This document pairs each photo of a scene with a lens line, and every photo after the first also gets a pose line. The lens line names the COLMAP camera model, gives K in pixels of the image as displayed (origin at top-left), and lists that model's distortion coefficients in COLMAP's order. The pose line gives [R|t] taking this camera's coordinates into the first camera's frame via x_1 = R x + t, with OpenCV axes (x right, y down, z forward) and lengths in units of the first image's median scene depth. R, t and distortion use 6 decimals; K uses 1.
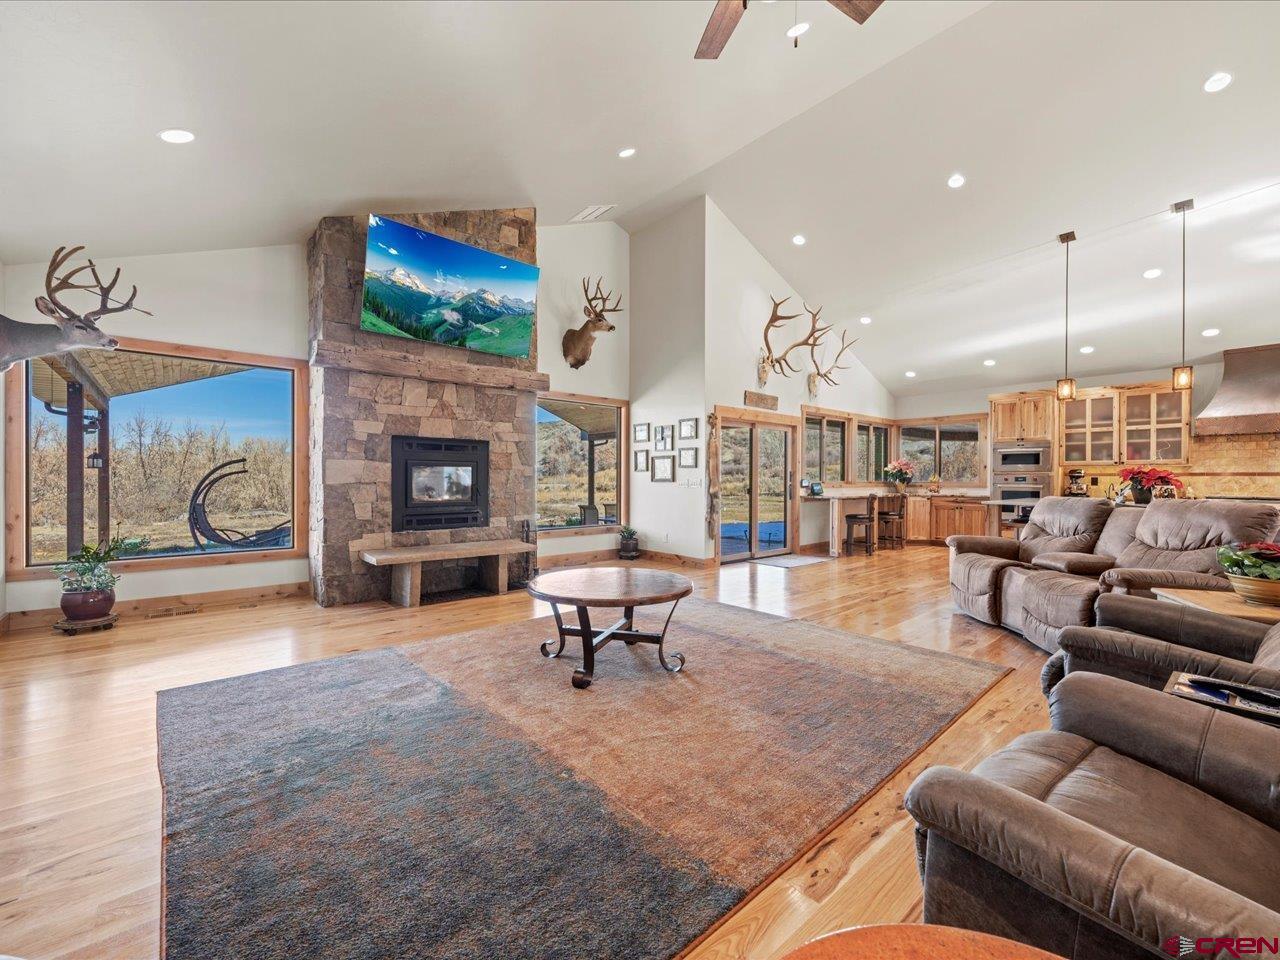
lens RADIAL K [[547.3, 0, 632.5], [0, 547.3, 483.2], [0, 0, 1]] dist [-0.000204, 0.000243]
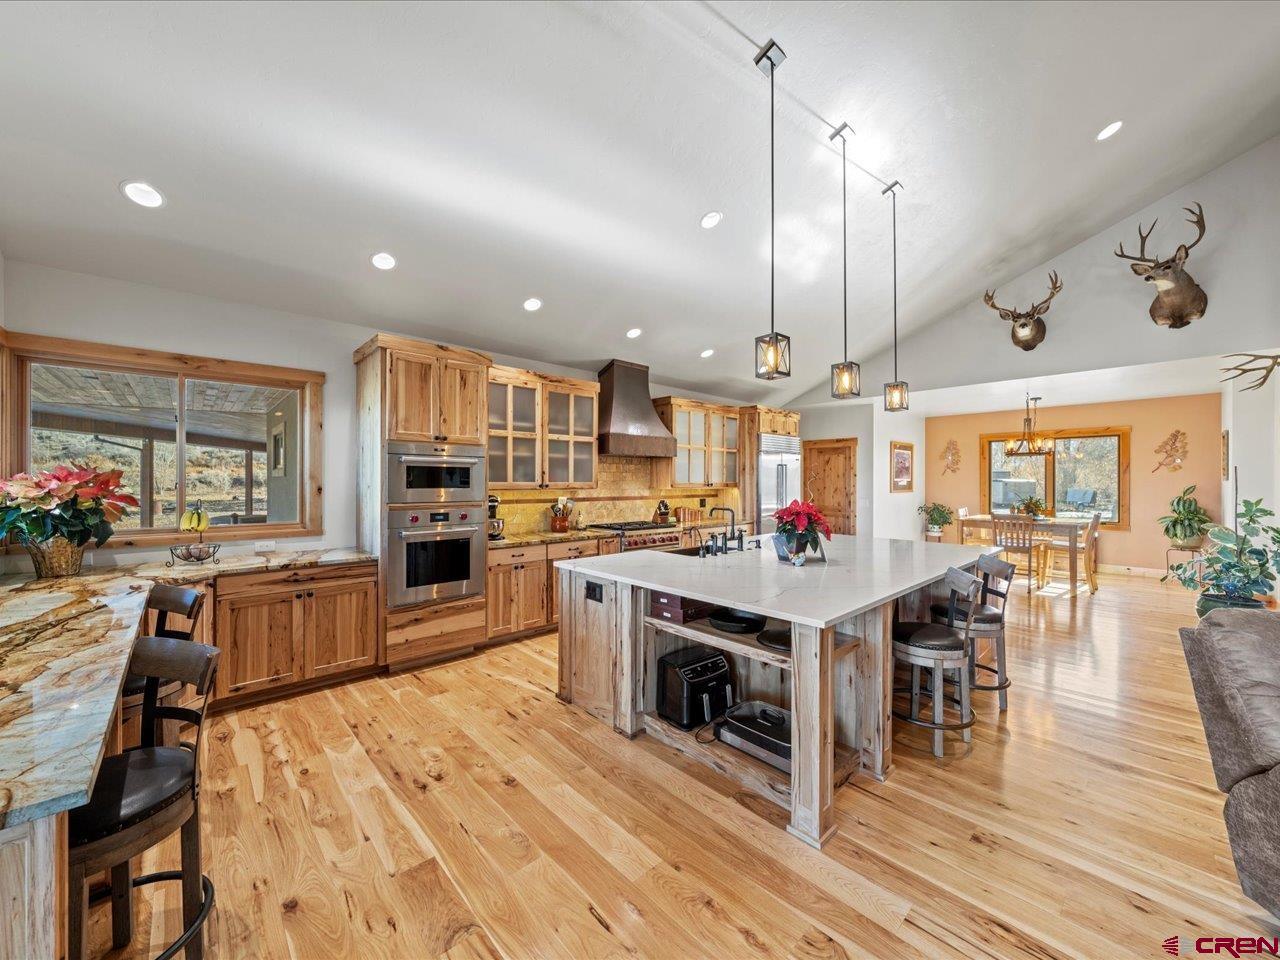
lens RADIAL K [[490.7, 0, 644.6], [0, 490.7, 480.8], [0, 0, 1]] dist [0.000858, -0.000214]
pose [[-0.033979, -0.002470, 0.999419, 0.280302], [0.003779, 0.999989, 0.002600, -0.046555], [-0.999415, 0.003865, -0.033969, 0.928265]]
